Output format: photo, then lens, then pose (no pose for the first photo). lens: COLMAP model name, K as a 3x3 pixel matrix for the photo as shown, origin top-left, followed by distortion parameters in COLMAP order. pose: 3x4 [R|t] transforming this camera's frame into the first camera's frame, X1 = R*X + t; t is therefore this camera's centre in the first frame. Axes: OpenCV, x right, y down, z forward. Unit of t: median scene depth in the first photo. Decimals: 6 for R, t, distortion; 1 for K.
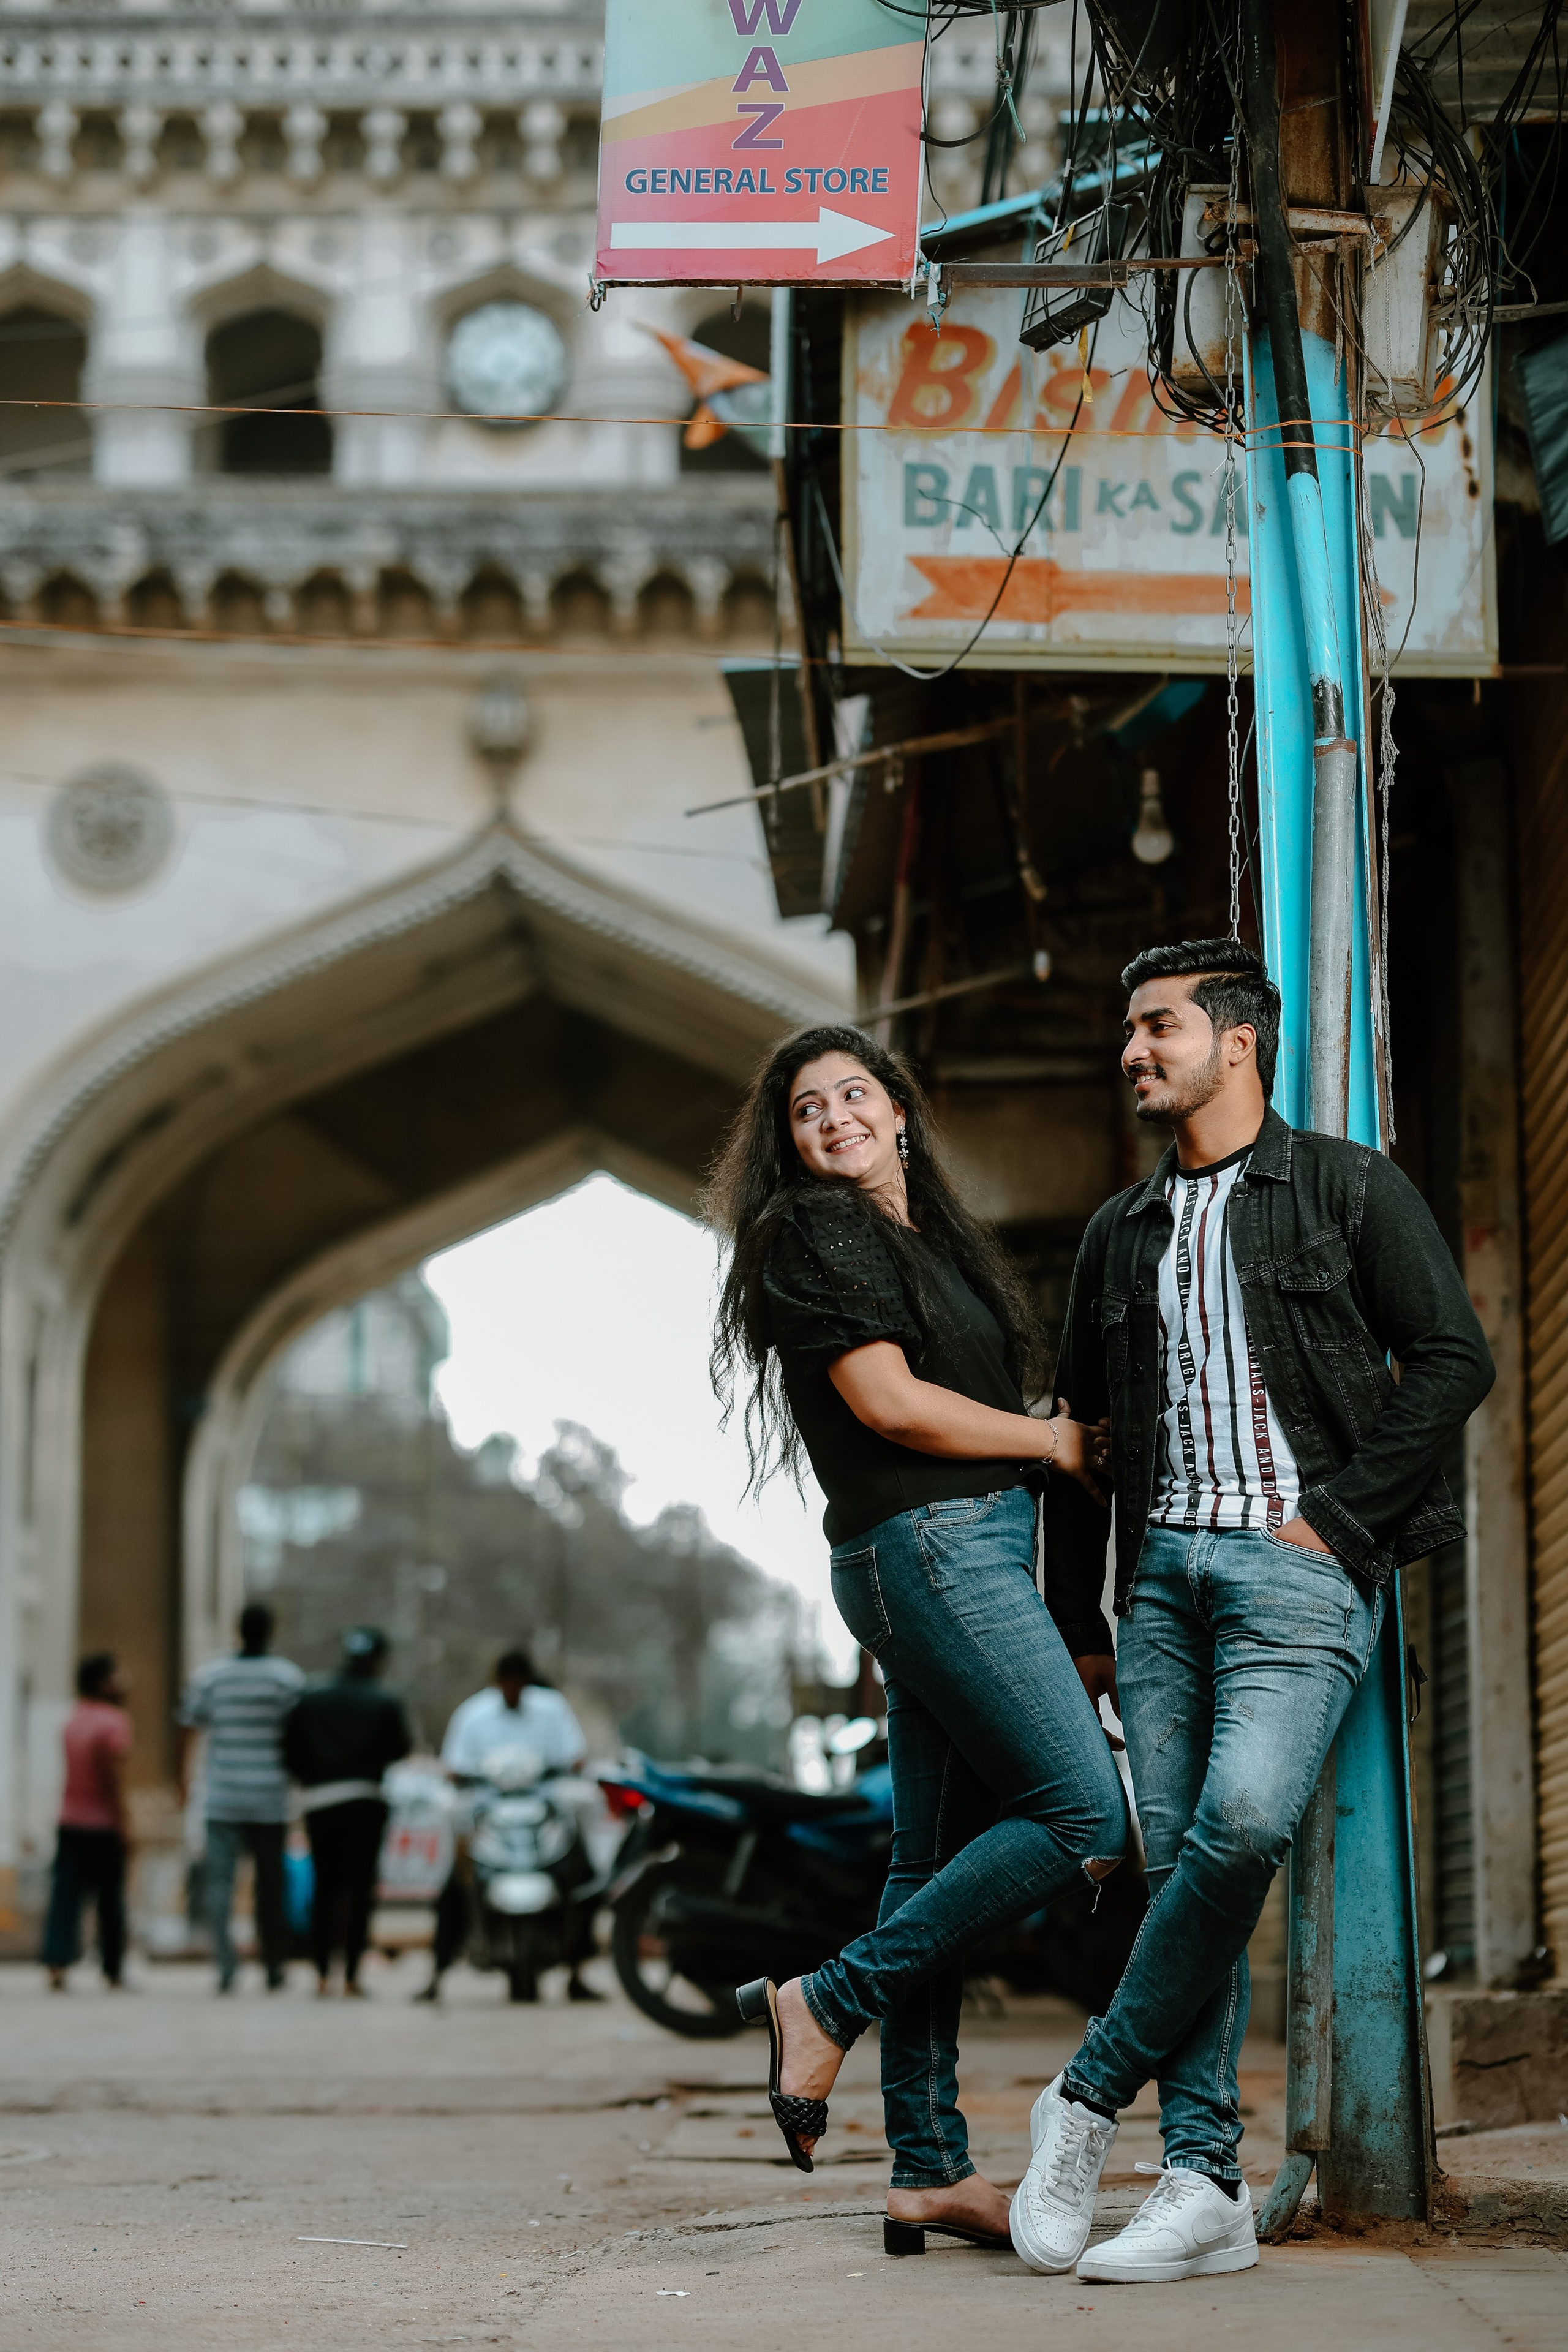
lens RADIAL K [[5461.8, 0, 786.8], [0, 5461.8, 1169.2], [0, 0, 1]] dist [0.093848, 0.335210]
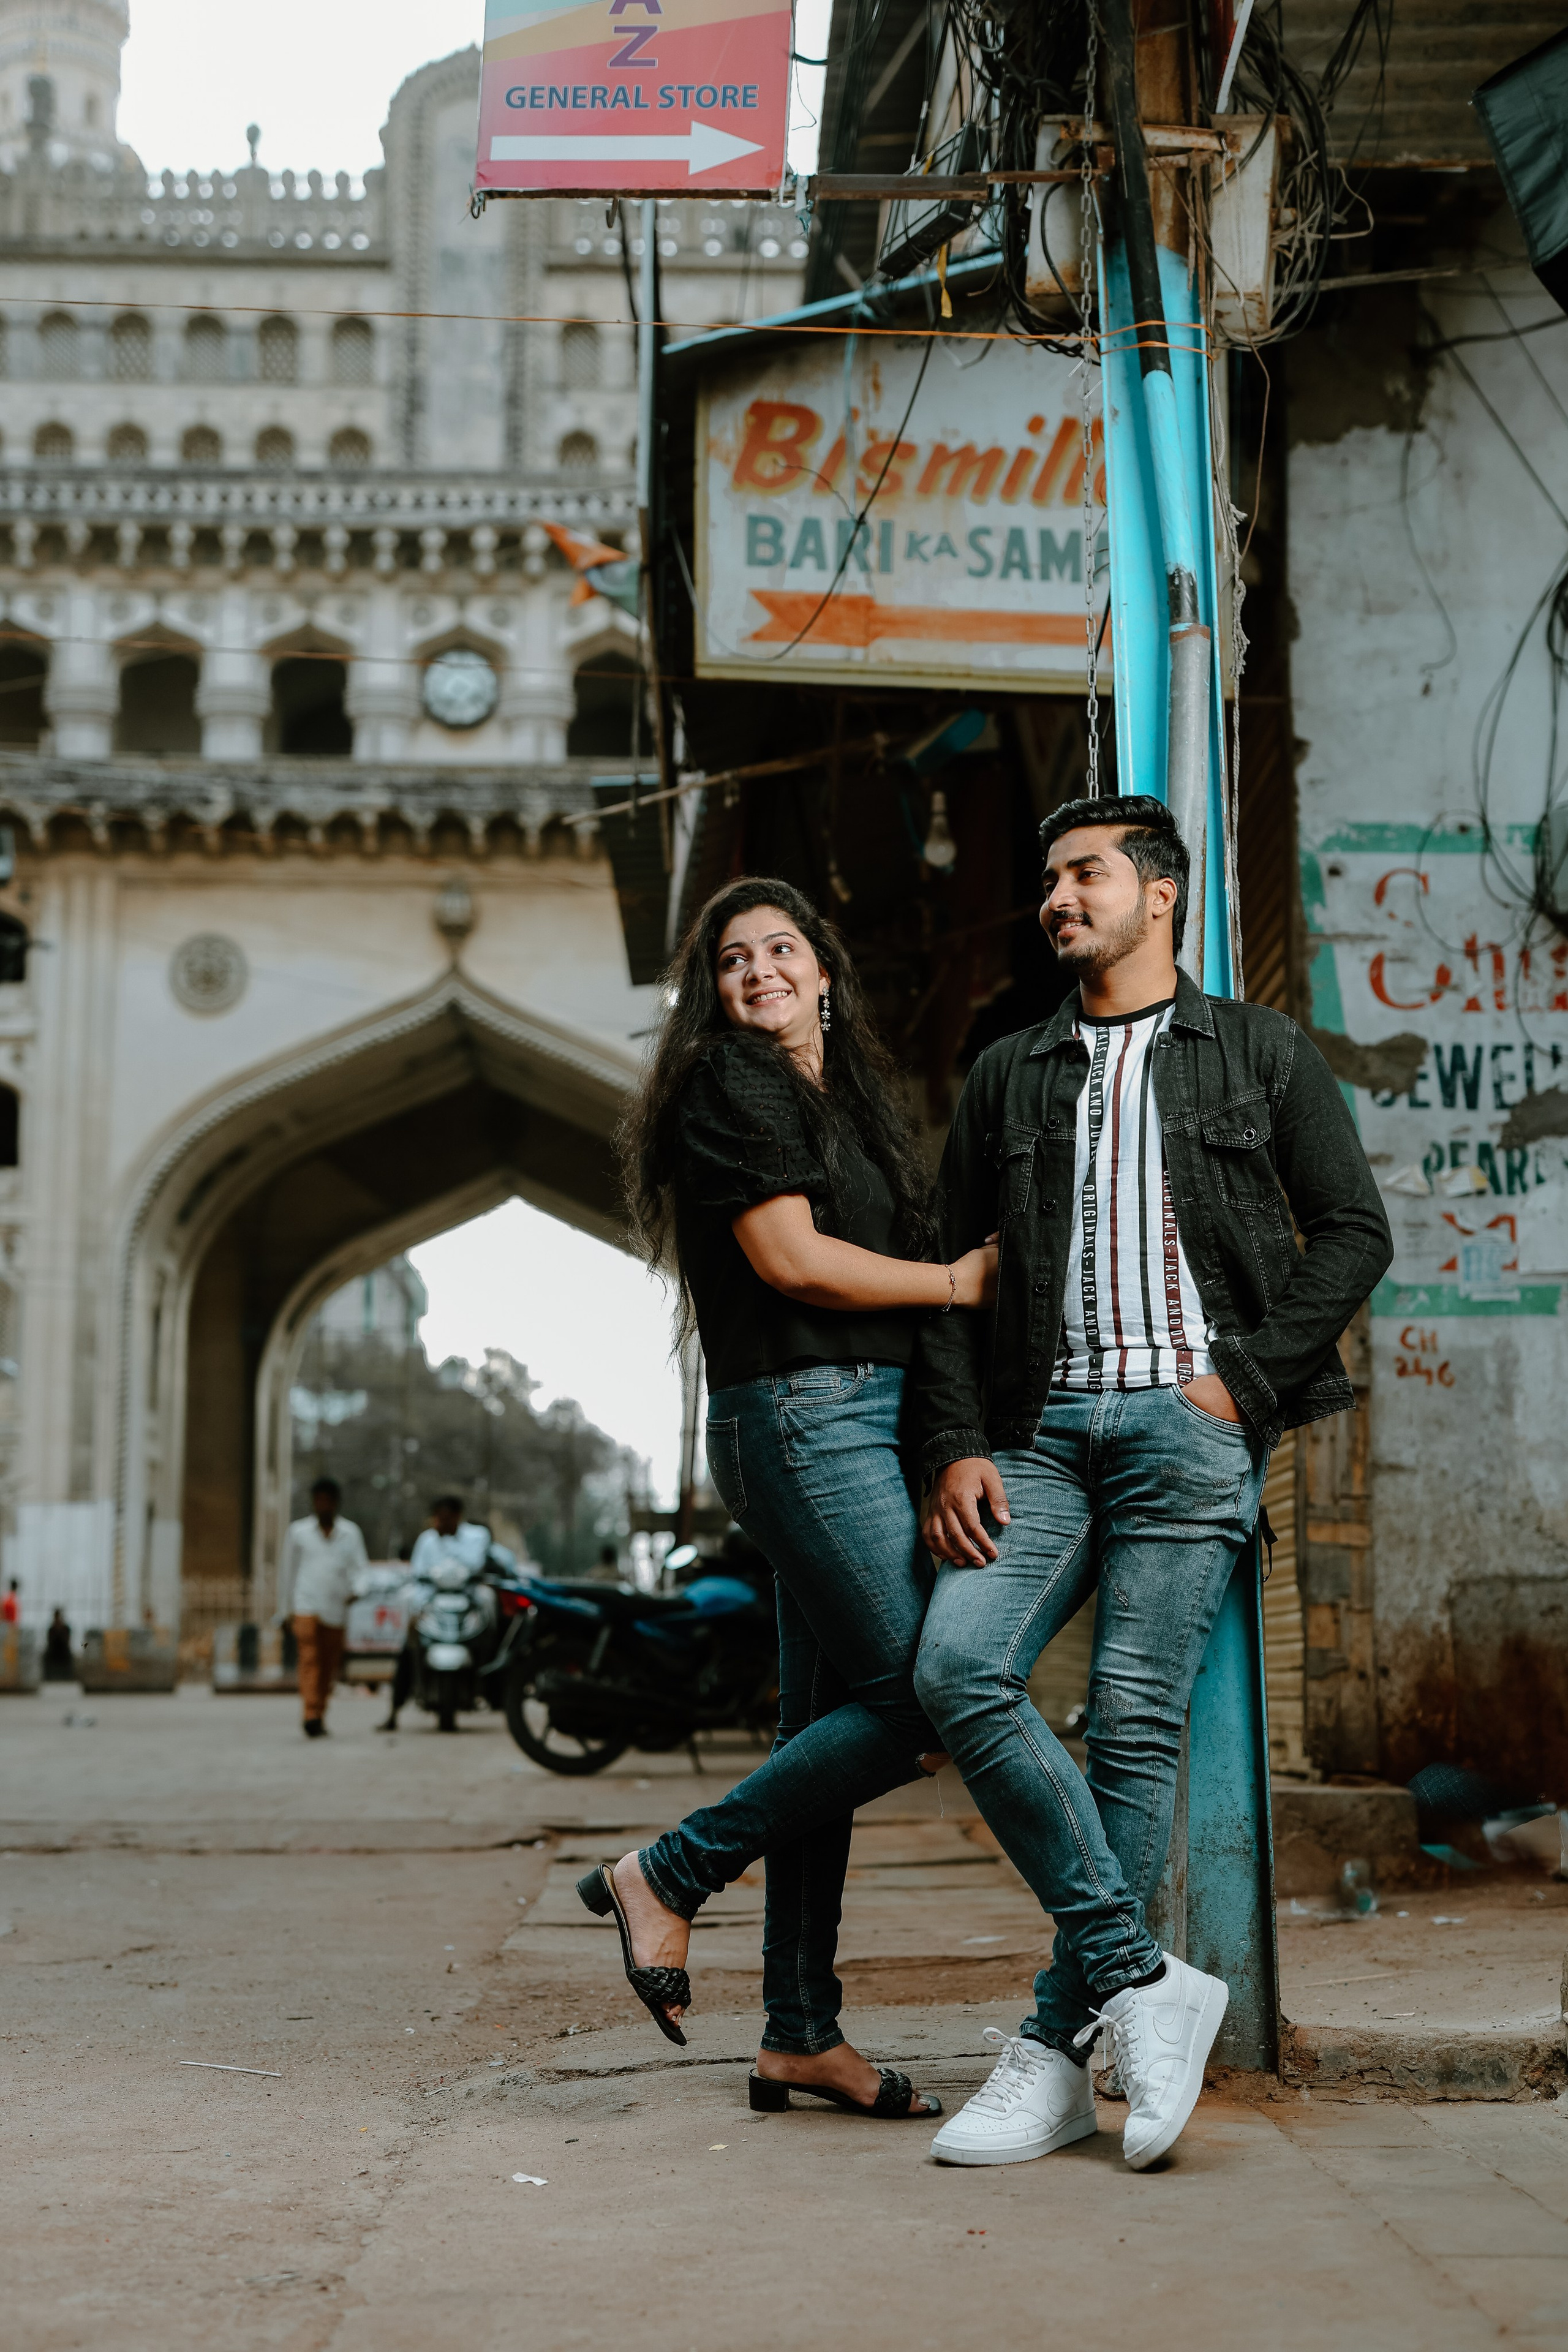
lens RADIAL K [[3249.0, 0, 788.6], [0, 3249.0, 1166.4], [0, 0, 1]] dist [-0.011763, 0.129479]
pose [[0.998771, 0.008004, 0.048915, -0.002450], [-0.007448, 0.999906, -0.011545, 0.017356], [-0.049003, 0.011167, 0.998736, 0.222228]]
